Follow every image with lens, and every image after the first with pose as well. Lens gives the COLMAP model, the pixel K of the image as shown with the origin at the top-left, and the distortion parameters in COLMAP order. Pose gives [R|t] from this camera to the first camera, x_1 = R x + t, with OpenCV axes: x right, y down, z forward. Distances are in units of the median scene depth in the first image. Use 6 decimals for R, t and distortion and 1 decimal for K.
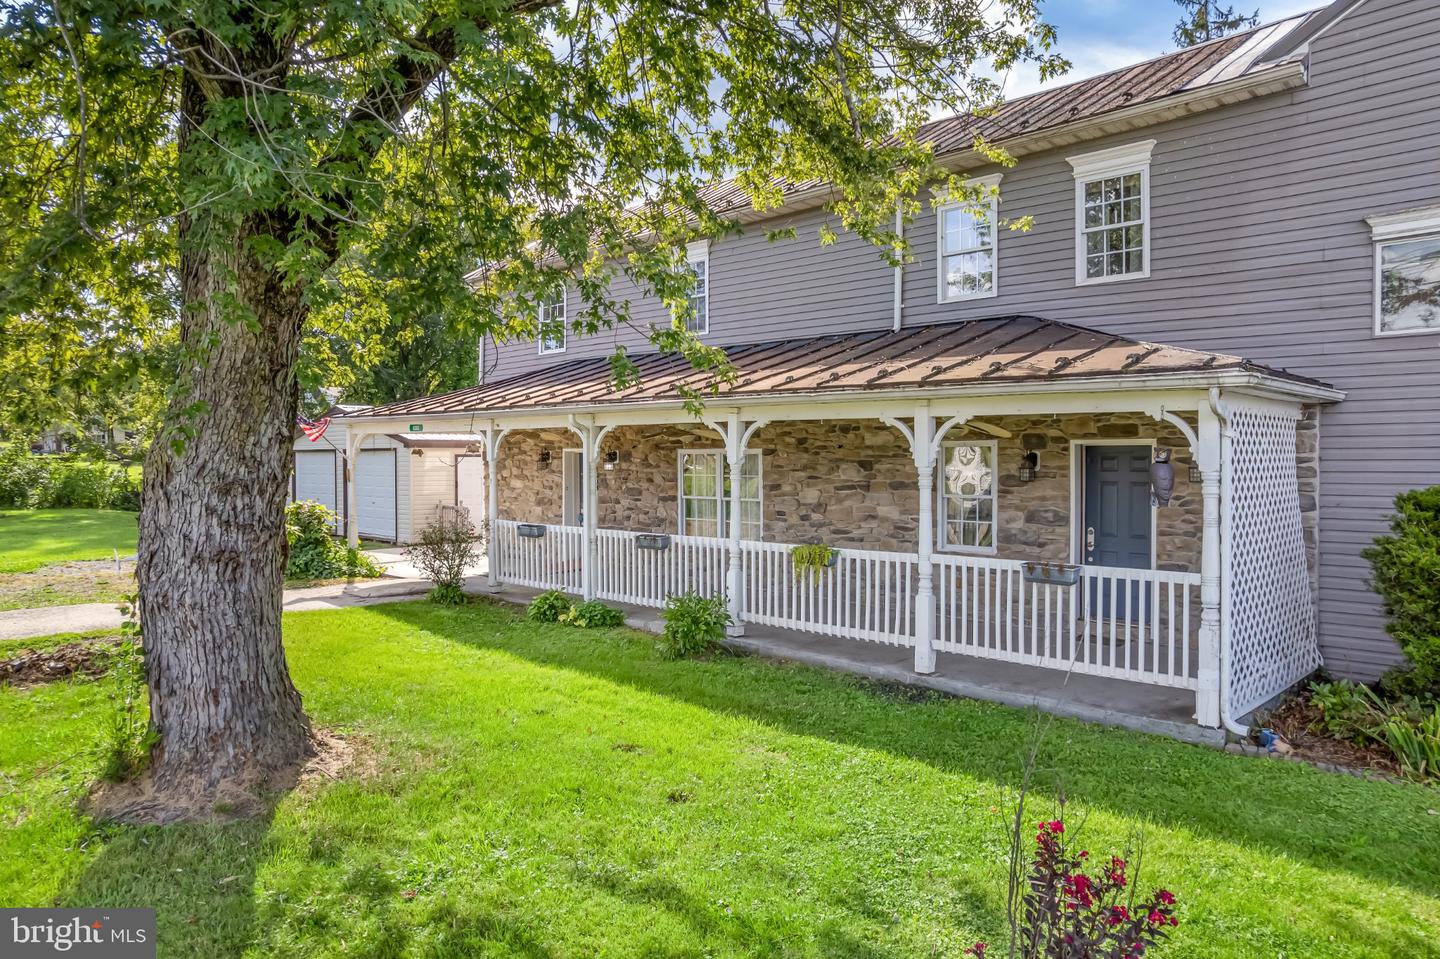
lens RADIAL K [[939.3, 0, 732.2], [0, 939.3, 489.0], [0, 0, 1]] dist [-0.067714, 0.060993]
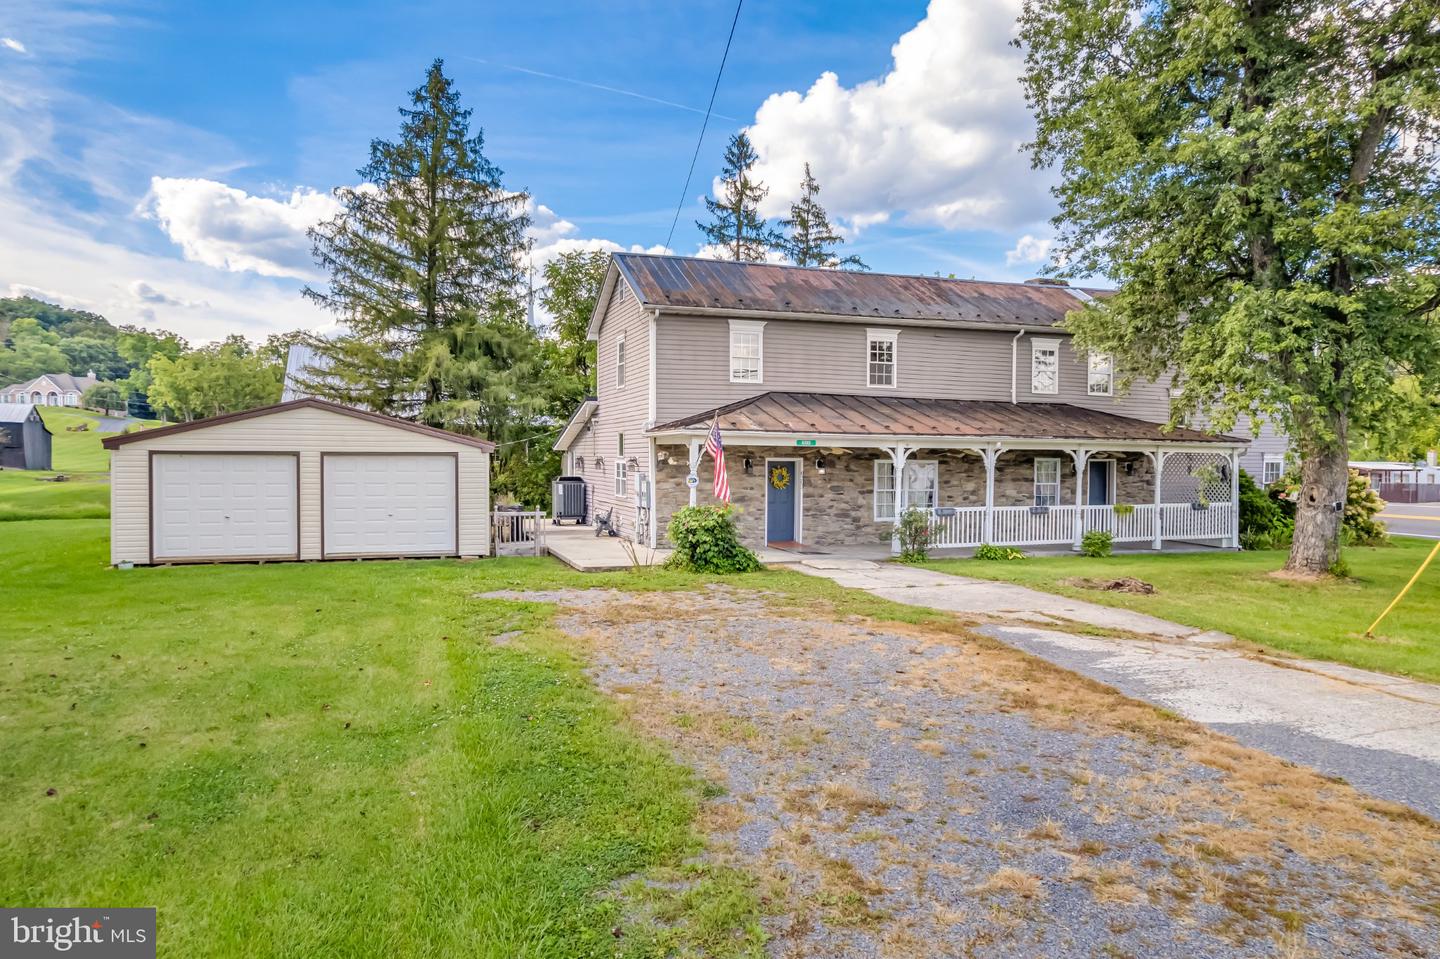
lens RADIAL K [[939.3, 0, 722.7], [0, 939.3, 474.9], [0, 0, 1]] dist [-0.067714, 0.060993]
pose [[0.457900, -0.006330, 0.888981, -2.312866], [0.024205, 0.999693, -0.005349, -0.022560], [-0.888674, 0.023967, 0.457913, 0.767363]]
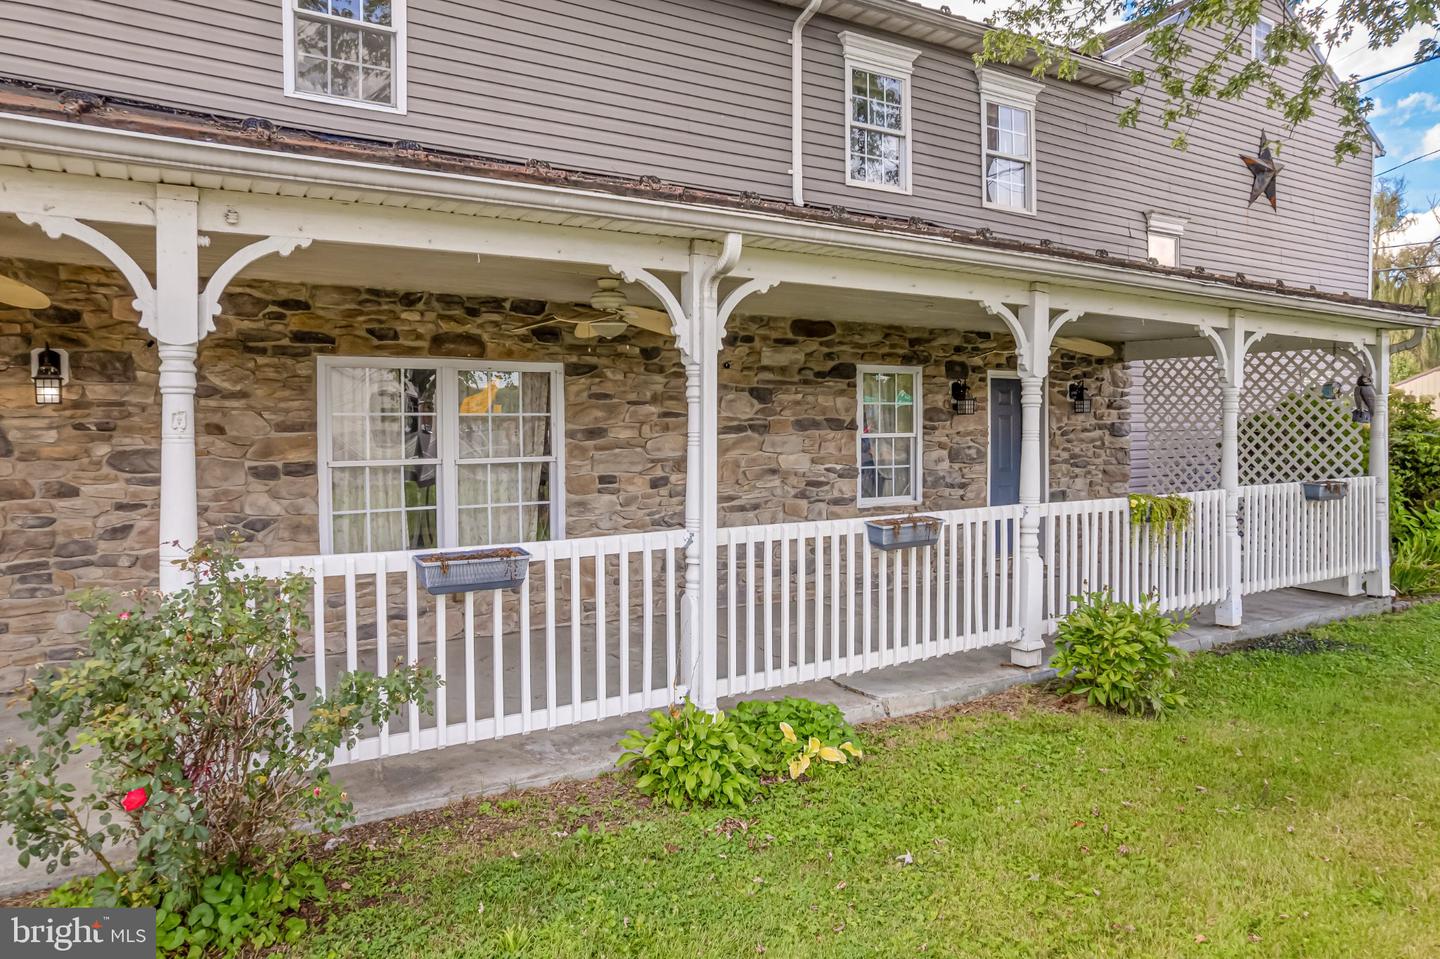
lens RADIAL K [[939.3, 0, 723.8], [0, 939.3, 443.3], [0, 0, 1]] dist [-0.067714, 0.060993]
pose [[0.254389, -0.012715, 0.967018, -0.634281], [0.041740, 0.999126, 0.002157, 0.007894], [-0.966201, 0.039815, 0.254698, 1.061625]]
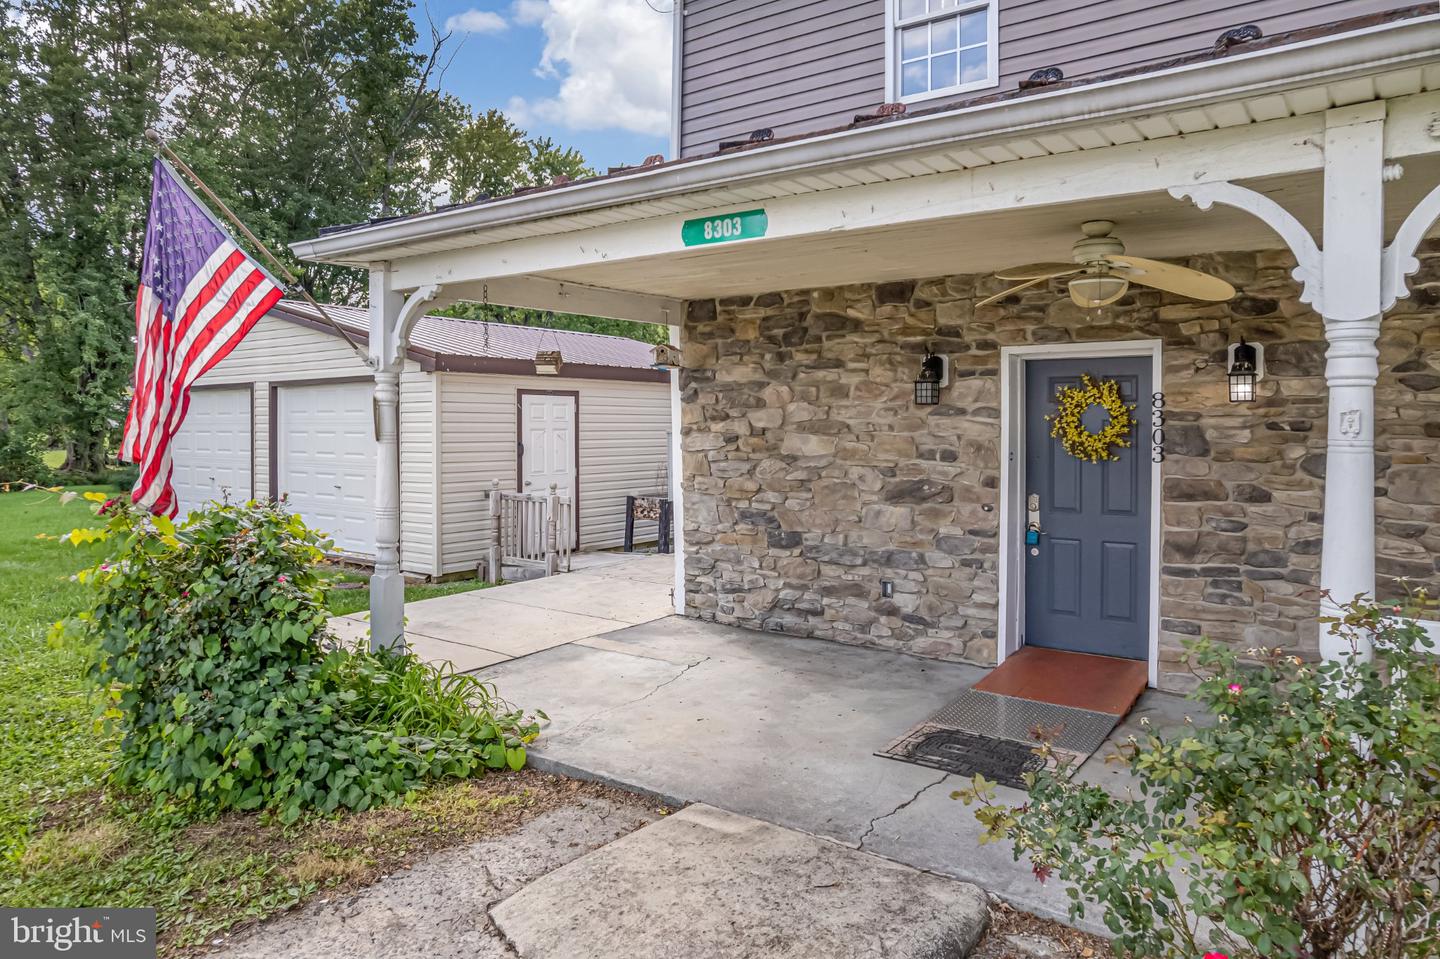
lens RADIAL K [[939.3, 0, 731.4], [0, 939.3, 436.4], [0, 0, 1]] dist [-0.067714, 0.060993]
pose [[0.991341, 0.005602, 0.131193, -0.556698], [-0.002051, 0.999628, -0.027188, 0.002878], [-0.131297, 0.026683, 0.990984, 1.114171]]
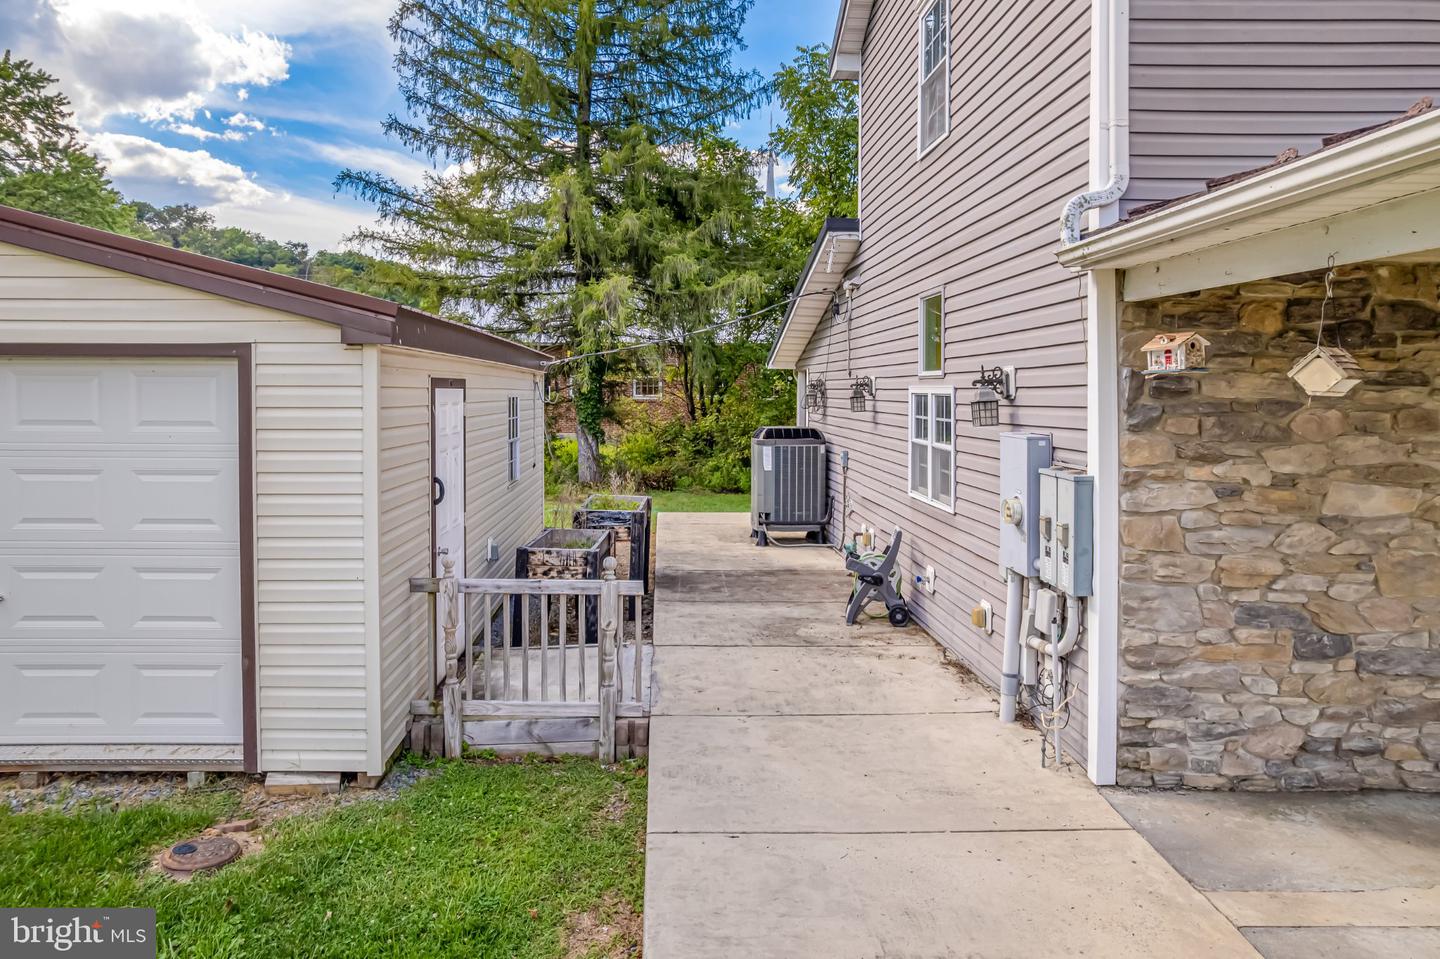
lens RADIAL K [[939.3, 0, 689.0], [0, 939.3, 429.3], [0, 0, 1]] dist [-0.067714, 0.060993]
pose [[0.712217, -0.014063, 0.701819, -0.955699], [0.013492, 0.999889, 0.006344, -0.051474], [-0.701830, 0.004951, 0.712327, 1.702986]]
